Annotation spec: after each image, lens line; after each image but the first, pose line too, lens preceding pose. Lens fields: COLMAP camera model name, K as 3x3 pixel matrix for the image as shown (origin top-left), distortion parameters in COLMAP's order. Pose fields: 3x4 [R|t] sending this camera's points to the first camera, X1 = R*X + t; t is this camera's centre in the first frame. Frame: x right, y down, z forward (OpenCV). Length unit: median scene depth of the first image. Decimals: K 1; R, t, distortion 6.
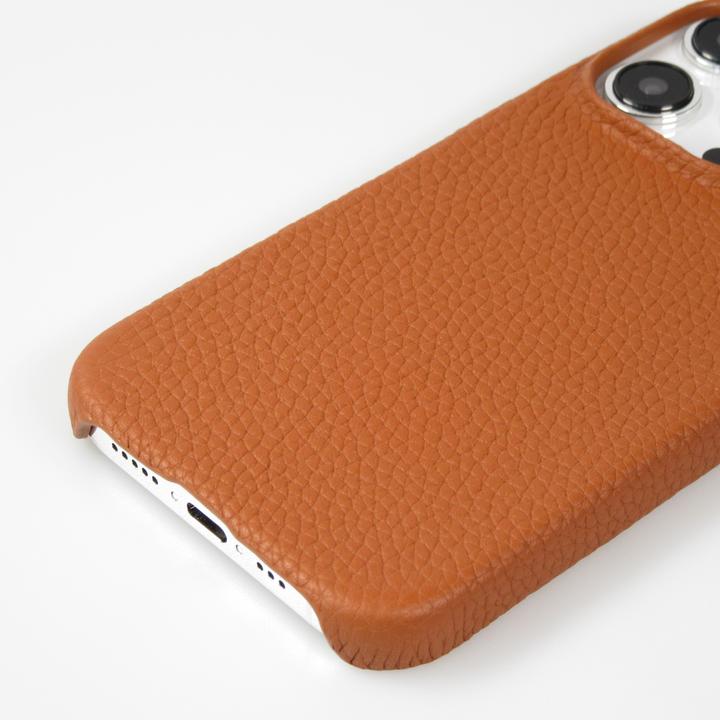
lens RADIAL K [[2364.9, 0, 359.7], [0, 2364.9, 357.4], [0, 0, 1]] dist [-0.191032, 0.000000]
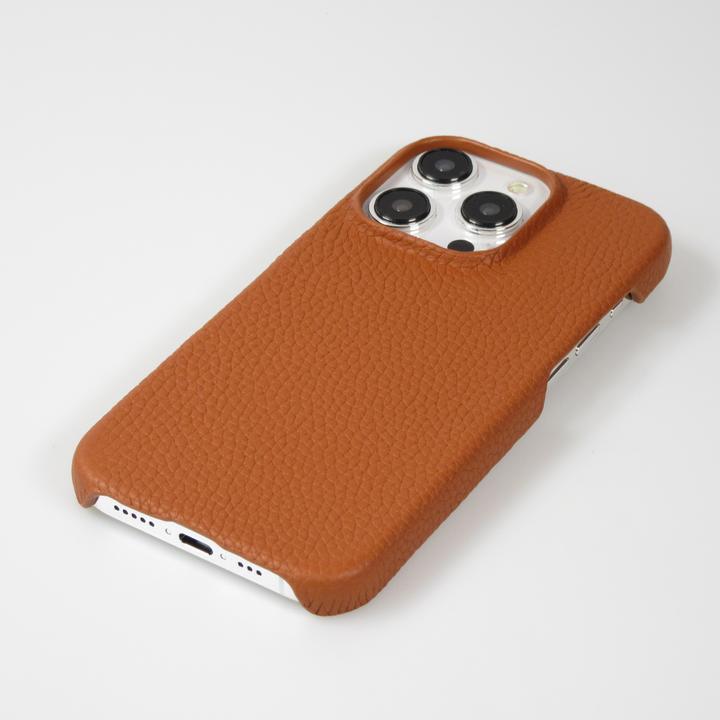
lens RADIAL K [[2364.9, 0, 360.5], [0, 2364.9, 361.4], [0, 0, 1]] dist [-0.191032, 0.000000]
pose [[0.965937, -0.168983, 0.195984, -0.227638], [0.177714, 0.983692, -0.027723, 0.016025], [-0.188103, 0.061607, 0.980215, -0.461813]]
